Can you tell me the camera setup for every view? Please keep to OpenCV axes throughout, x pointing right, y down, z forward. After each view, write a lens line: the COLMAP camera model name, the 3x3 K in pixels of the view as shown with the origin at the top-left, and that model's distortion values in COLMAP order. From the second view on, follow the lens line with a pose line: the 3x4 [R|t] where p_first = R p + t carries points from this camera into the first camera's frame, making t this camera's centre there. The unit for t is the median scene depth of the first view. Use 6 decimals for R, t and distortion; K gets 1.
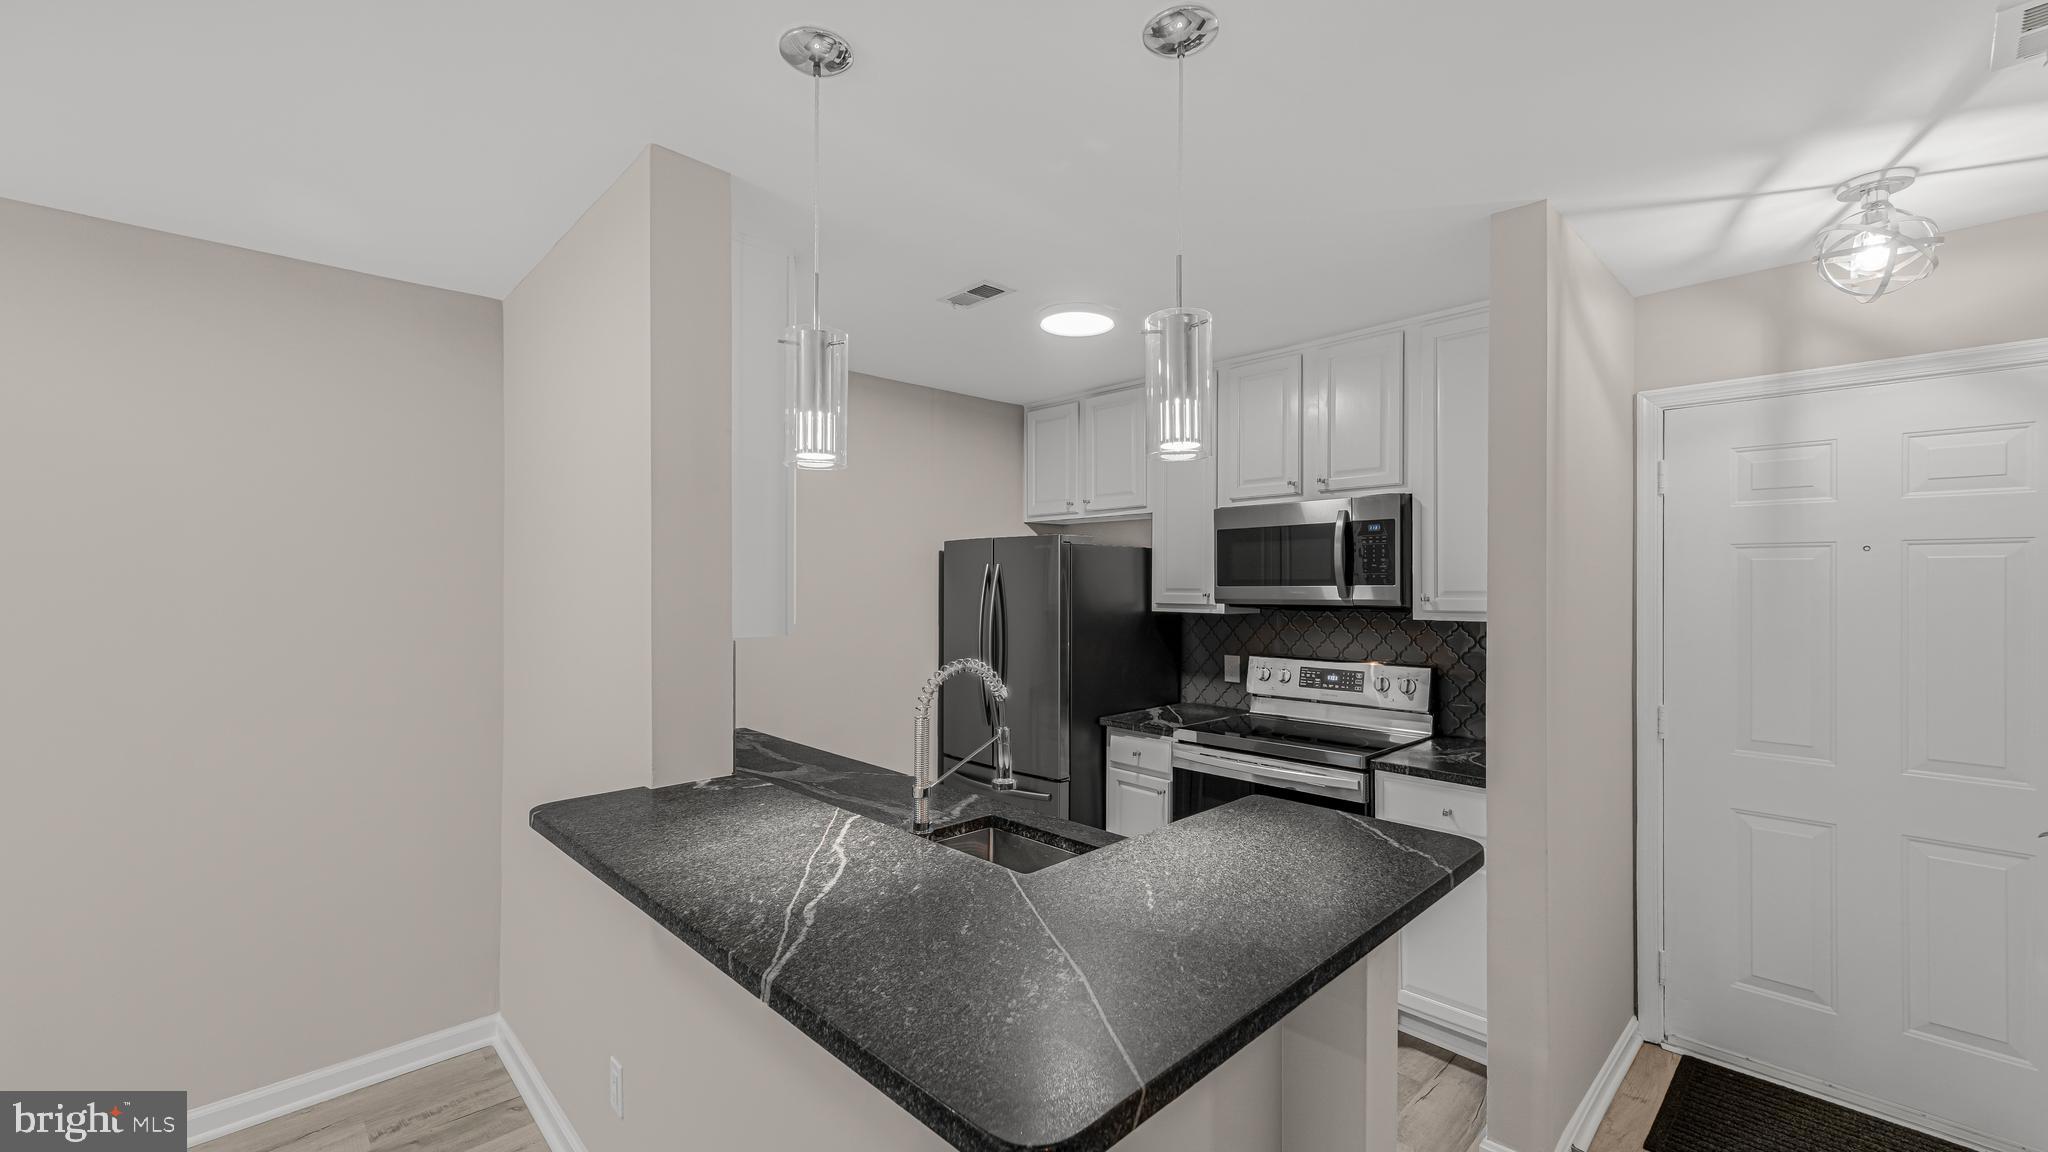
lens RADIAL K [[822.6, 0, 1007.5], [0, 822.6, 583.0], [0, 0, 1]] dist [0.019736, -0.002996]
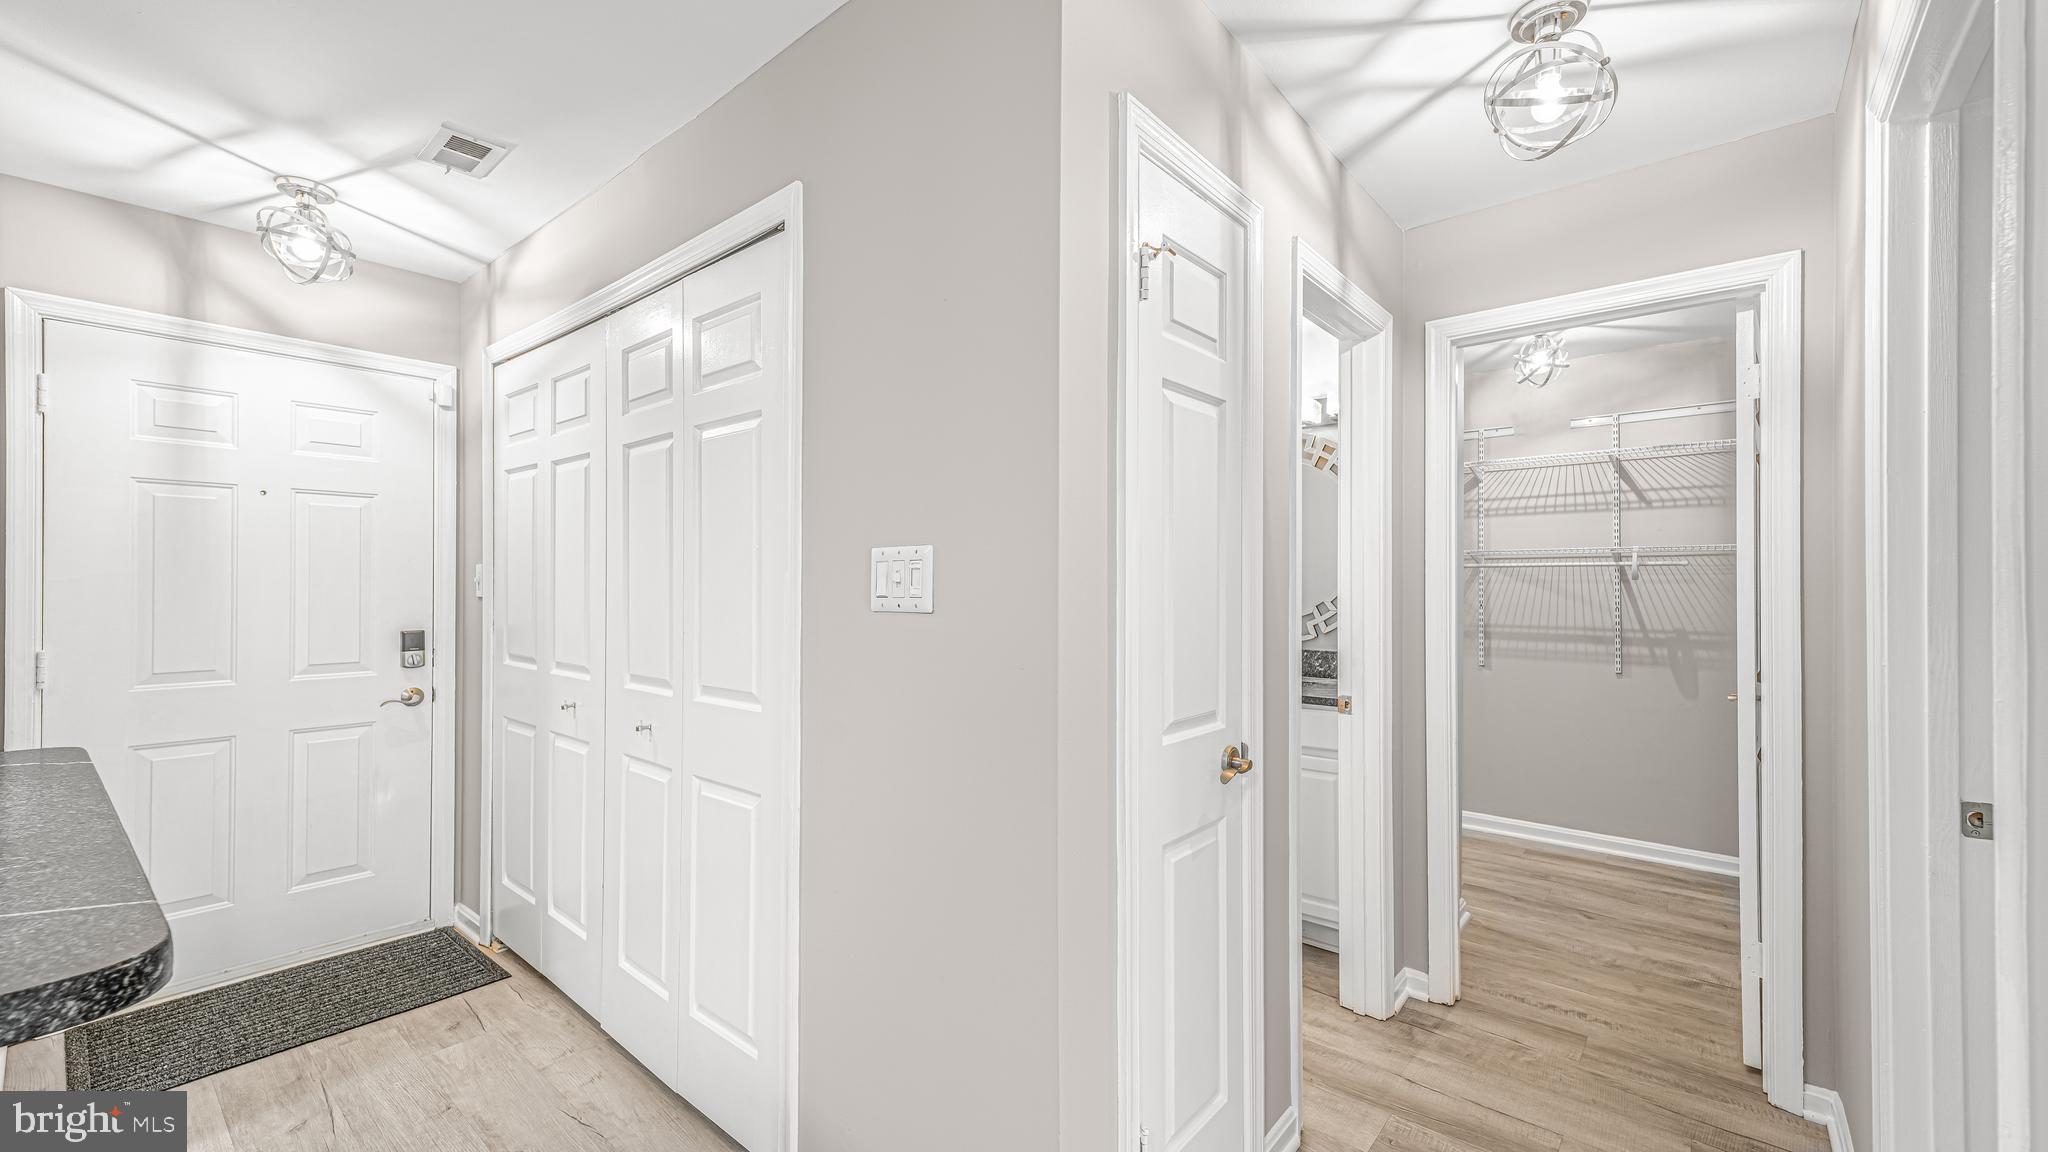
lens RADIAL K [[822.6, 0, 1030.3], [0, 822.6, 580.7], [0, 0, 1]] dist [0.019736, -0.002996]
pose [[-0.125604, 0.004708, 0.992069, -0.198624], [0.000369, 0.999989, -0.004699, 0.066225], [-0.992080, -0.000224, -0.125604, 0.064419]]
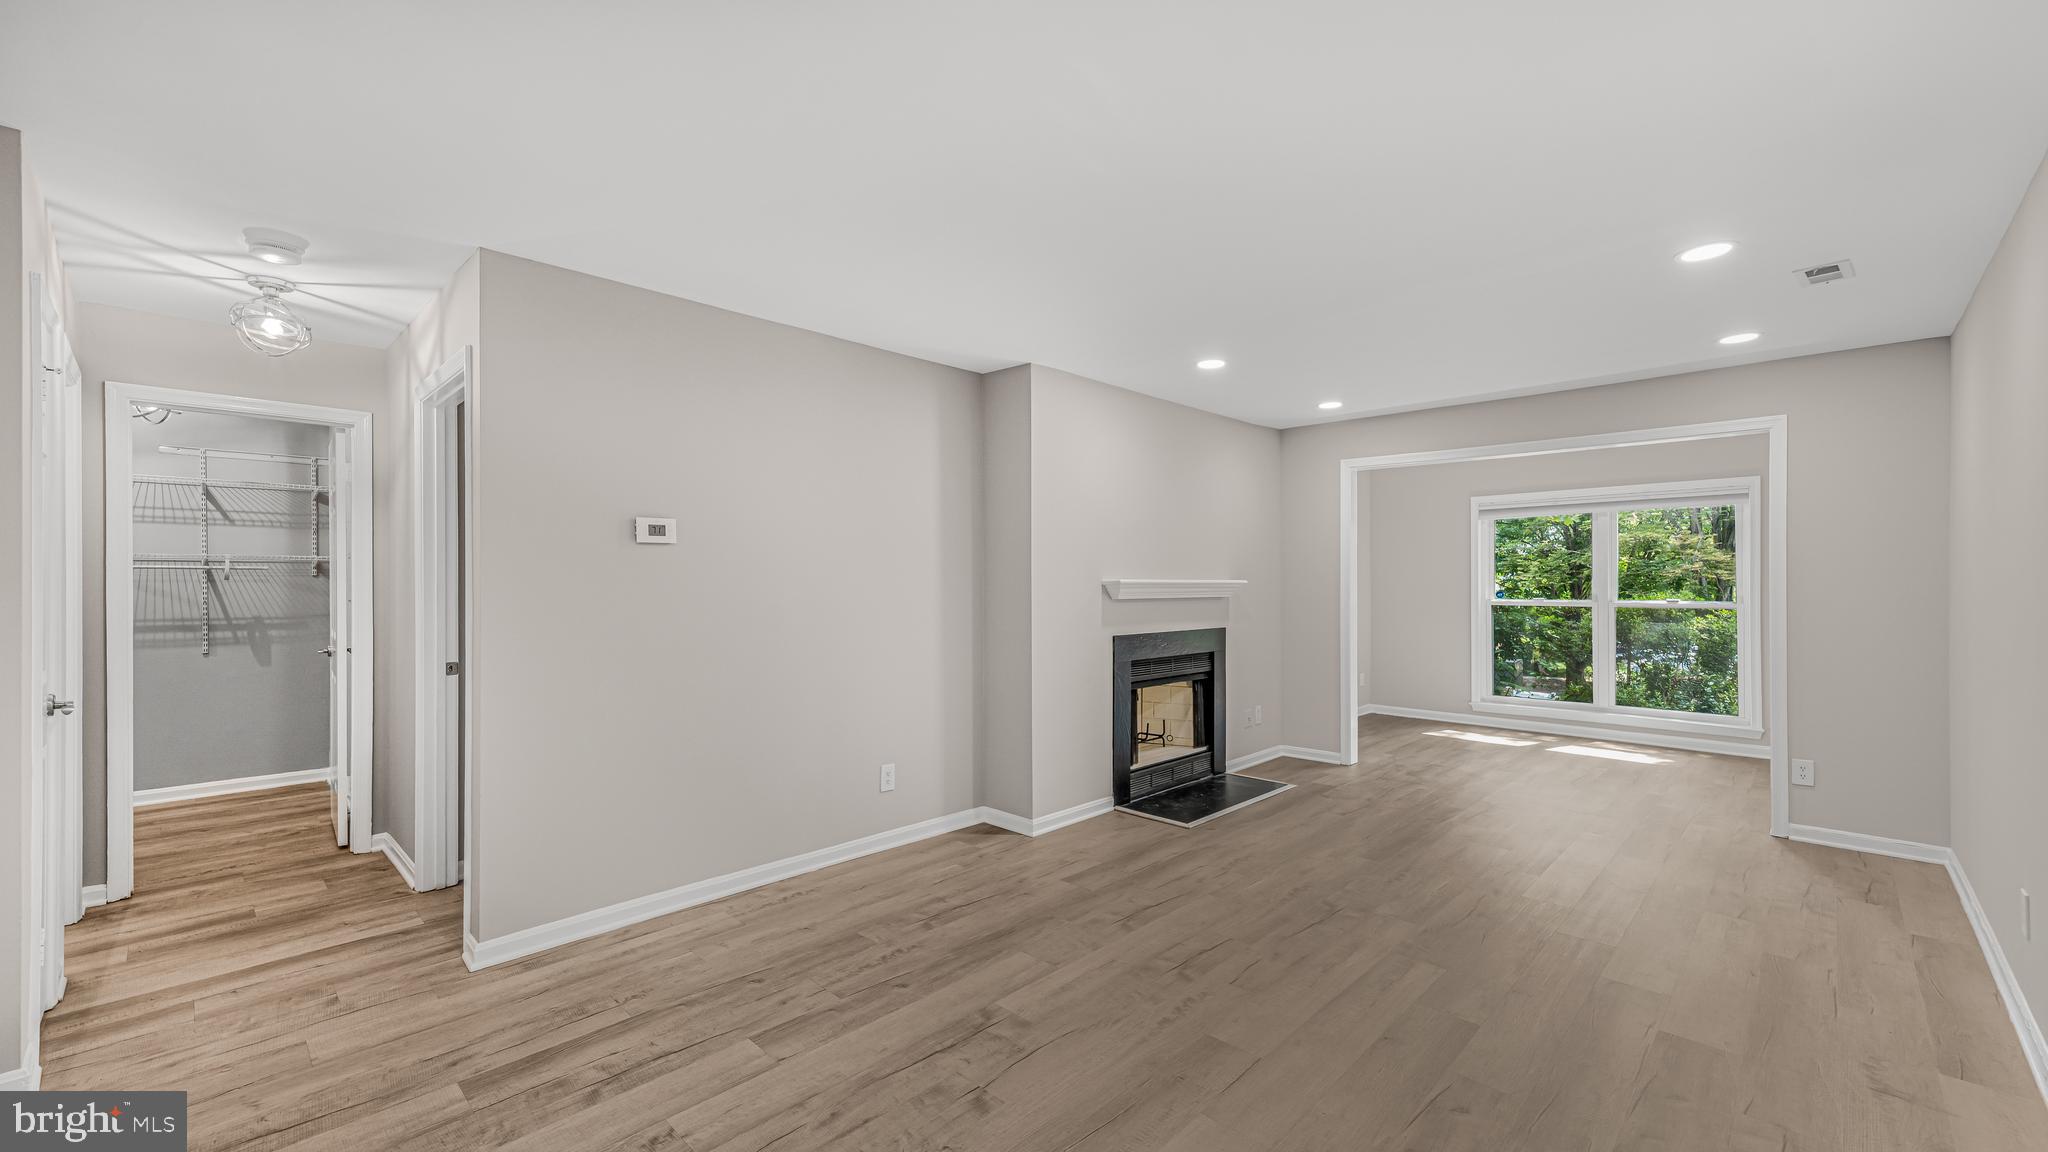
lens RADIAL K [[822.6, 0, 1016.1], [0, 822.6, 579.3], [0, 0, 1]] dist [0.019736, -0.002996]
pose [[-0.999208, -0.001333, -0.039779, -0.563667], [-0.001263, 0.999998, -0.001782, 0.059115], [0.039781, -0.001730, -0.999207, 0.702652]]
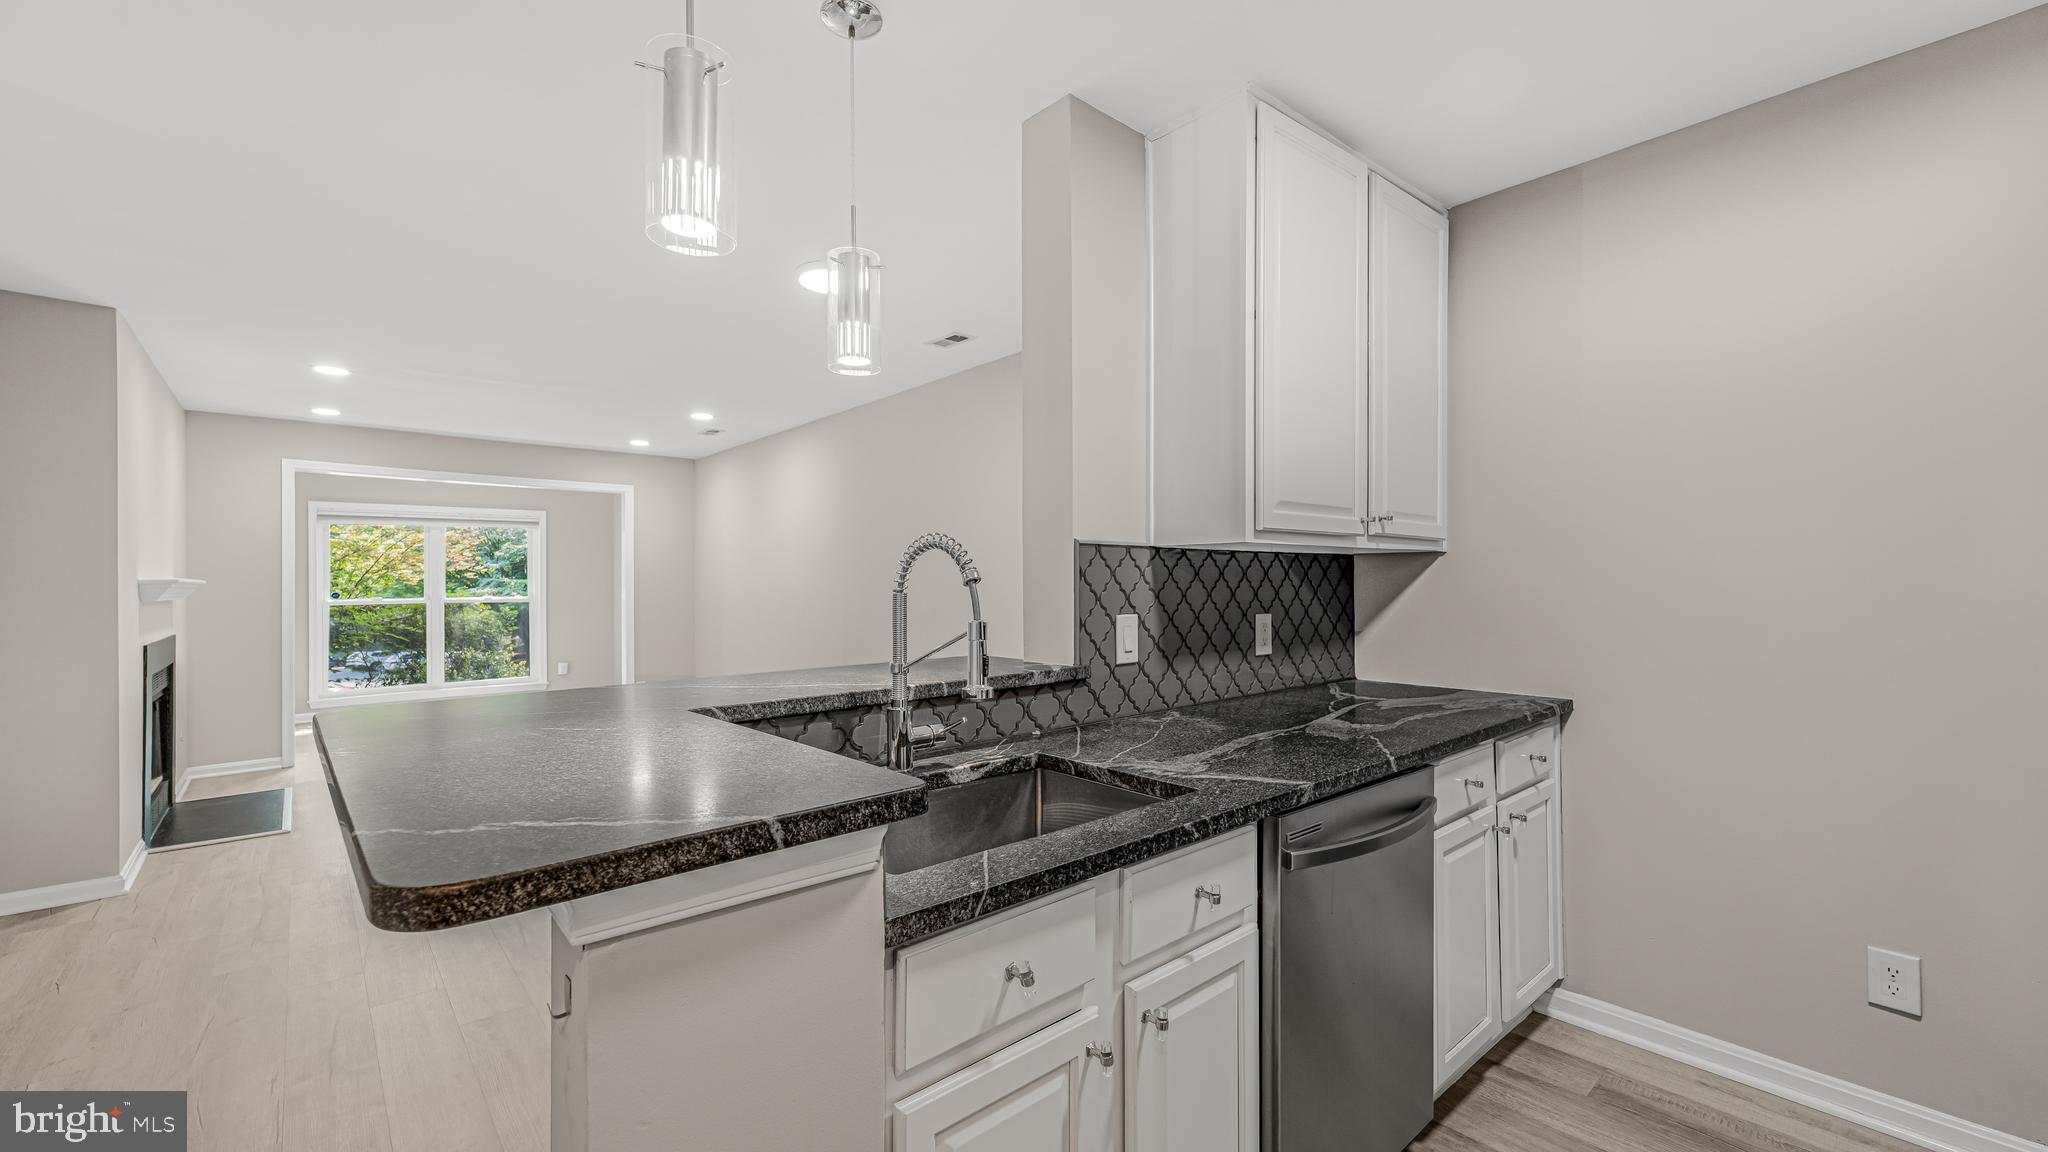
lens RADIAL K [[822.6, 0, 1022.3], [0, 822.6, 579.1], [0, 0, 1]] dist [0.019736, -0.002996]
pose [[-0.035282, -0.005049, -0.999365, 0.432587], [0.008487, 0.999950, -0.005351, 0.077061], [0.999341, -0.008670, -0.035237, 0.591663]]
